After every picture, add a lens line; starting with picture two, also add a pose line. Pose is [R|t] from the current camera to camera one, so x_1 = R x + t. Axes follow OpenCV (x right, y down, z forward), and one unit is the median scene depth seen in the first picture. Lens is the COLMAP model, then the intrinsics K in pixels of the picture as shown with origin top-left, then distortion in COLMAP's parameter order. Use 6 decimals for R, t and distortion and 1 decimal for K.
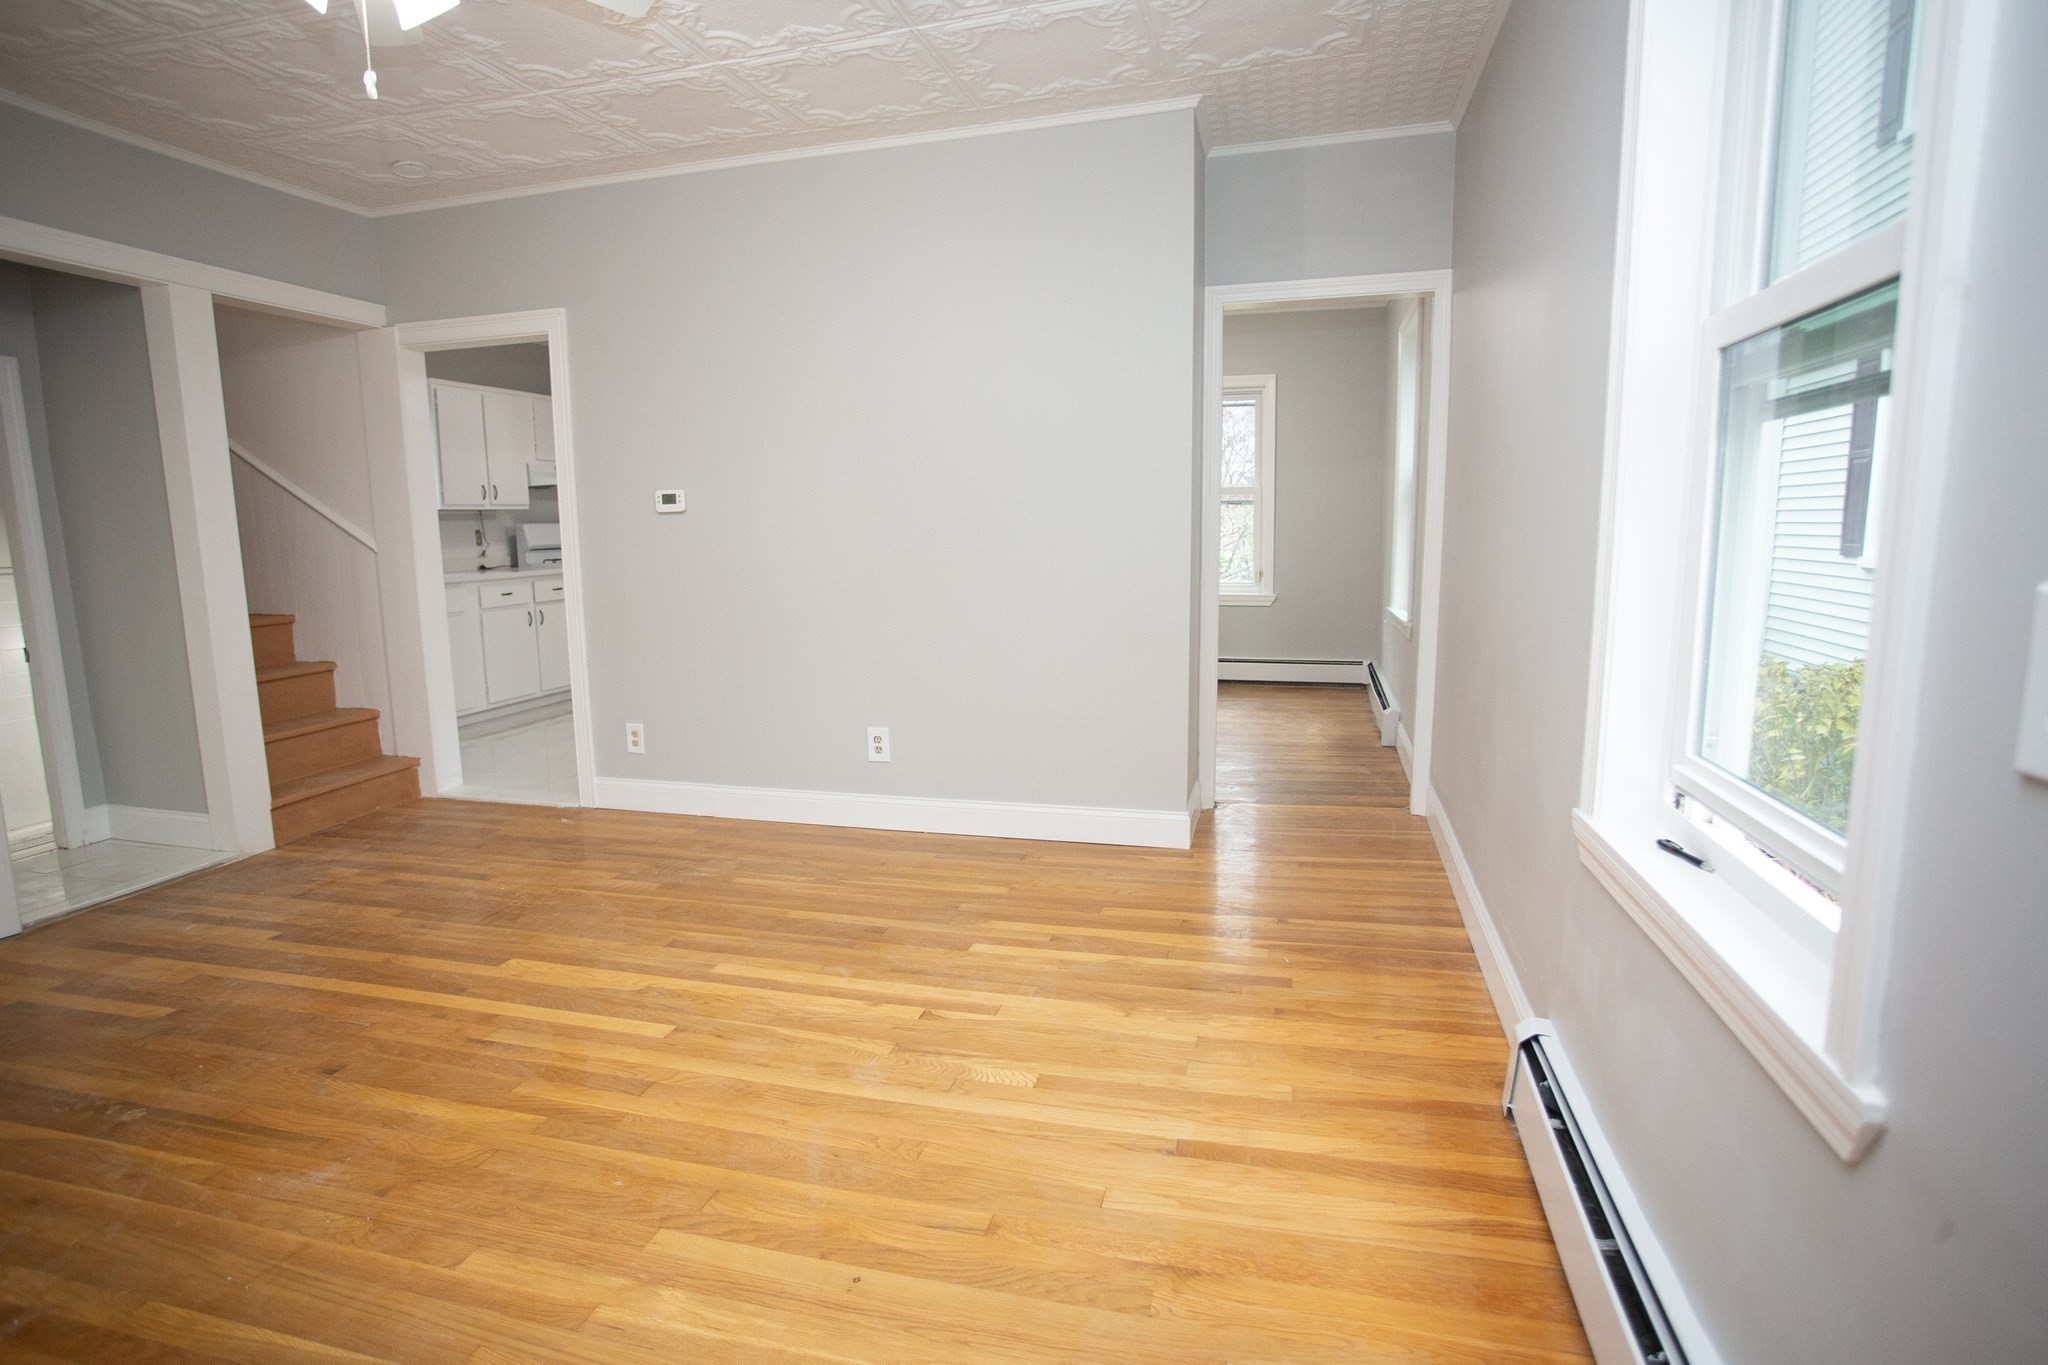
lens RADIAL K [[1023.7, 0, 1017.1], [0, 1023.7, 672.8], [0, 0, 1]] dist [-0.076991, 0.038536]
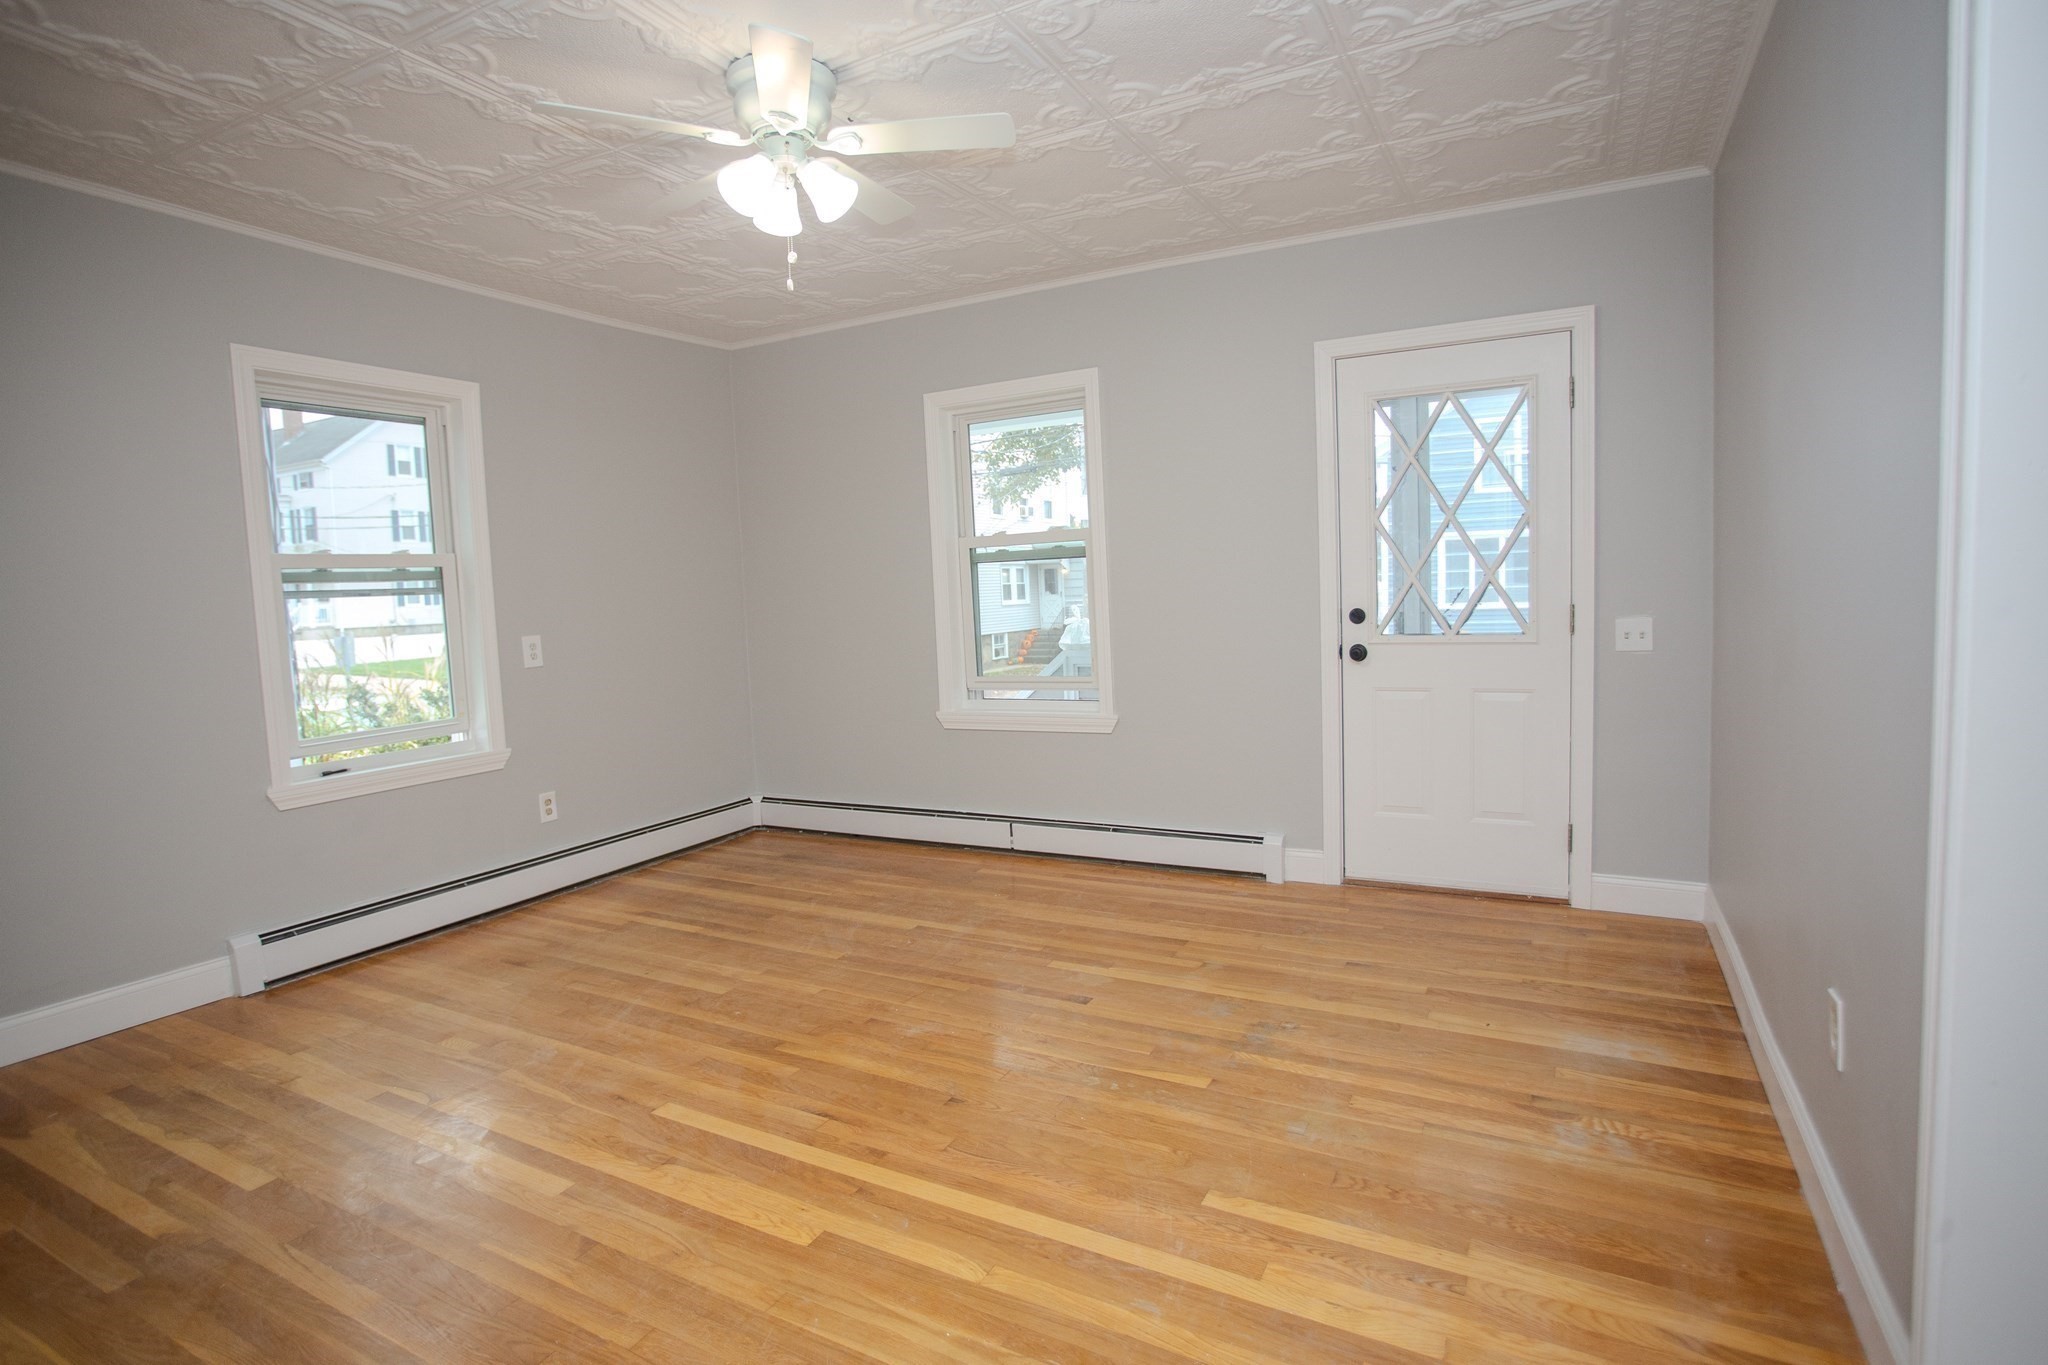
lens RADIAL K [[1023.7, 0, 1017.1], [0, 1023.7, 672.8], [0, 0, 1]] dist [-0.076991, 0.038536]
pose [[-0.971423, 0.034380, 0.234853, -0.832613], [0.087449, 0.971691, 0.219473, -0.240109], [-0.220660, 0.233739, -0.946930, 1.550968]]
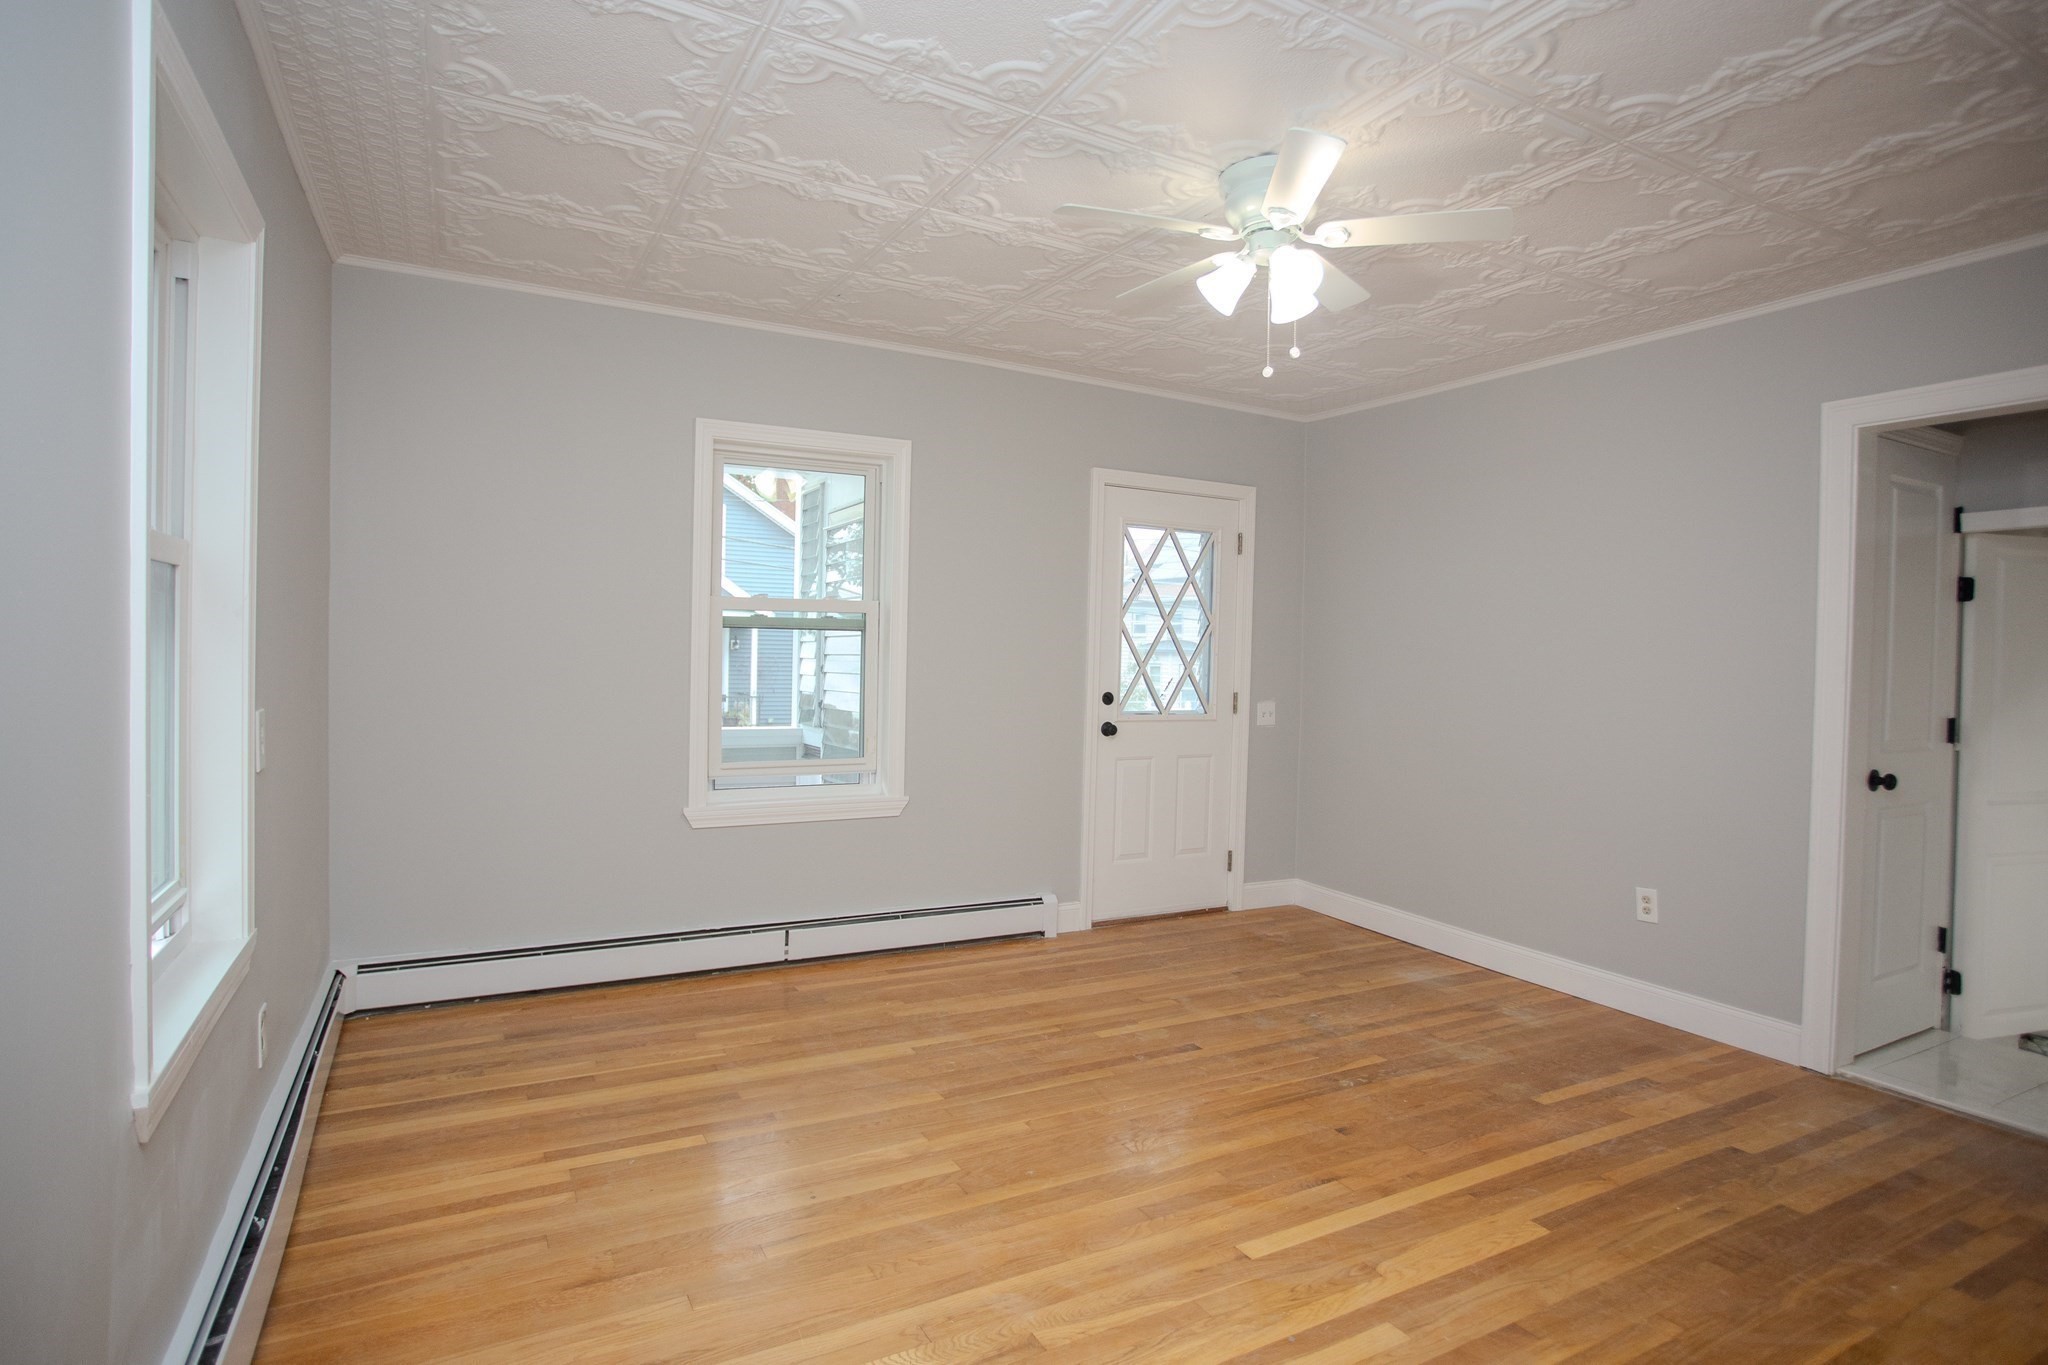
lens RADIAL K [[1059.2, 0, 1018.8], [0, 1059.2, 621.1], [0, 0, 1]] dist [-0.075697, 0.039420]
pose [[-0.726085, -0.021092, -0.687281, 0.396568], [-0.109330, 0.990355, 0.085110, -0.231309], [0.678857, 0.136937, -0.721388, 1.257466]]
